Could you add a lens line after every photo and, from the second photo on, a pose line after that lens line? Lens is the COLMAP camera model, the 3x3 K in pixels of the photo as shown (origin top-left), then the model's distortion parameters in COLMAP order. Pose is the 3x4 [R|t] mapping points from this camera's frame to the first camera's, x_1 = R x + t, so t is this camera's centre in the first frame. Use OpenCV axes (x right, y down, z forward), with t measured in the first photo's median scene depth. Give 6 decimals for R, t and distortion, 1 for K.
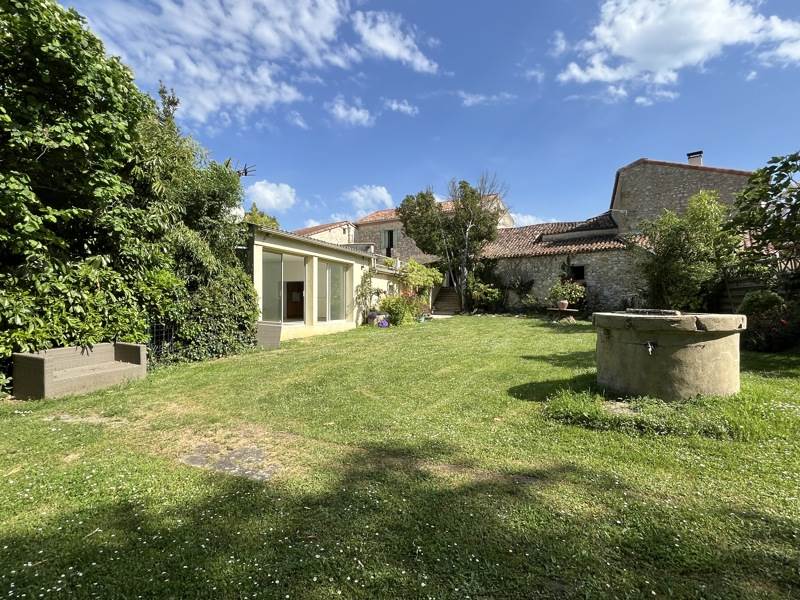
lens RADIAL K [[426.9, 0, 399.8], [0, 426.9, 298.2], [0, 0, 1]] dist [-0.005888, -0.000853]
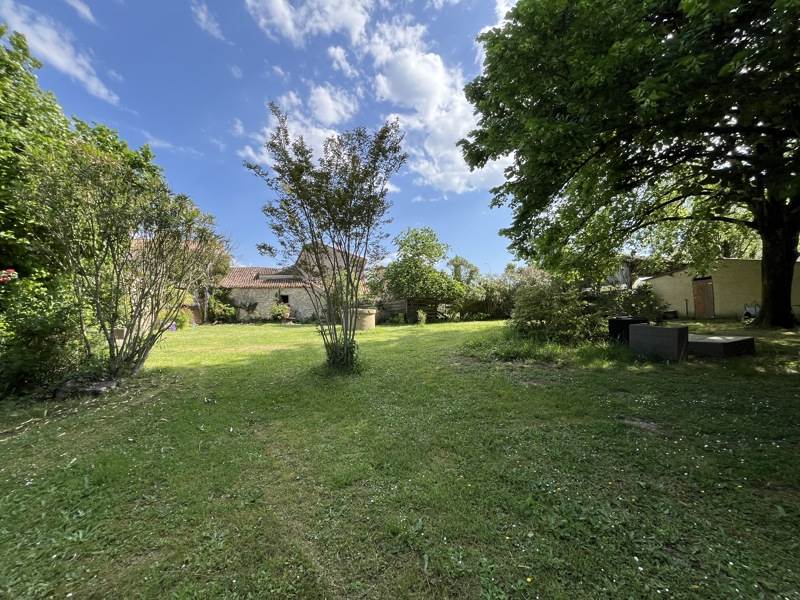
lens RADIAL K [[324.2, 0, 399.4], [0, 324.2, 299.5], [0, 0, 1]] dist [-0.000274, -0.000019]
pose [[0.662881, 0.035554, 0.747880, -0.235768], [0.009640, 0.998384, -0.056008, 0.019494], [-0.748663, 0.044336, 0.661467, -0.213778]]
